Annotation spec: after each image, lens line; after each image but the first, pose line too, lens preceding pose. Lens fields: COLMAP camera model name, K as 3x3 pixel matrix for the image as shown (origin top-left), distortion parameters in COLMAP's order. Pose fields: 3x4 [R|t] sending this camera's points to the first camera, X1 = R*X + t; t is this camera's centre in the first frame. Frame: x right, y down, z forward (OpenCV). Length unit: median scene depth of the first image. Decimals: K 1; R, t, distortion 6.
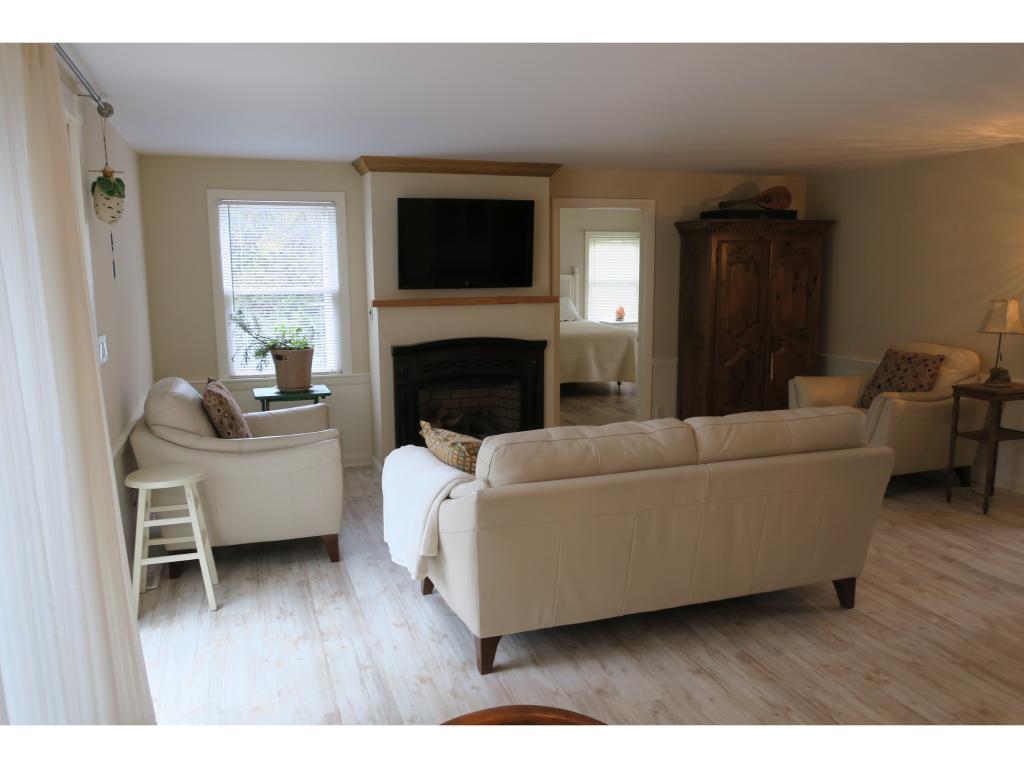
lens RADIAL K [[803.2, 0, 510.7], [0, 803.2, 384.5], [0, 0, 1]] dist [-0.001536, 0.000557]
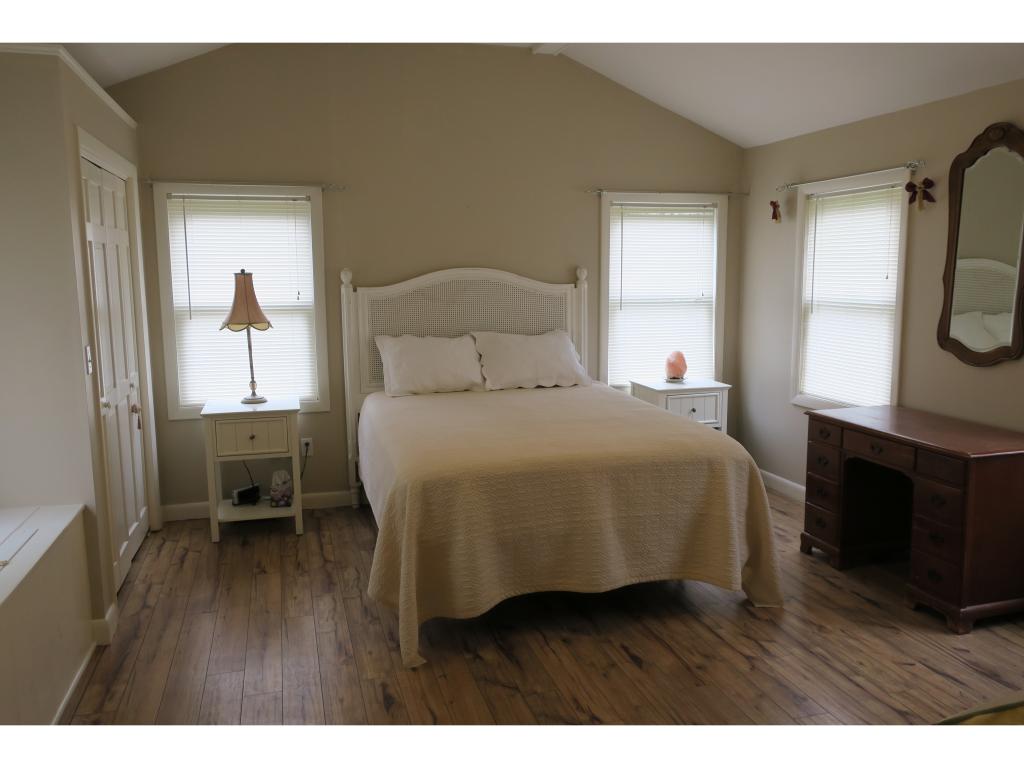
lens RADIAL K [[803.2, 0, 514.5], [0, 803.2, 385.3], [0, 0, 1]] dist [-0.001536, 0.000557]
pose [[0.999212, 0.007181, -0.039035, 0.061258], [-0.007634, 0.999905, -0.011475, -0.072835], [0.038949, 0.011764, 0.999172, 0.535952]]
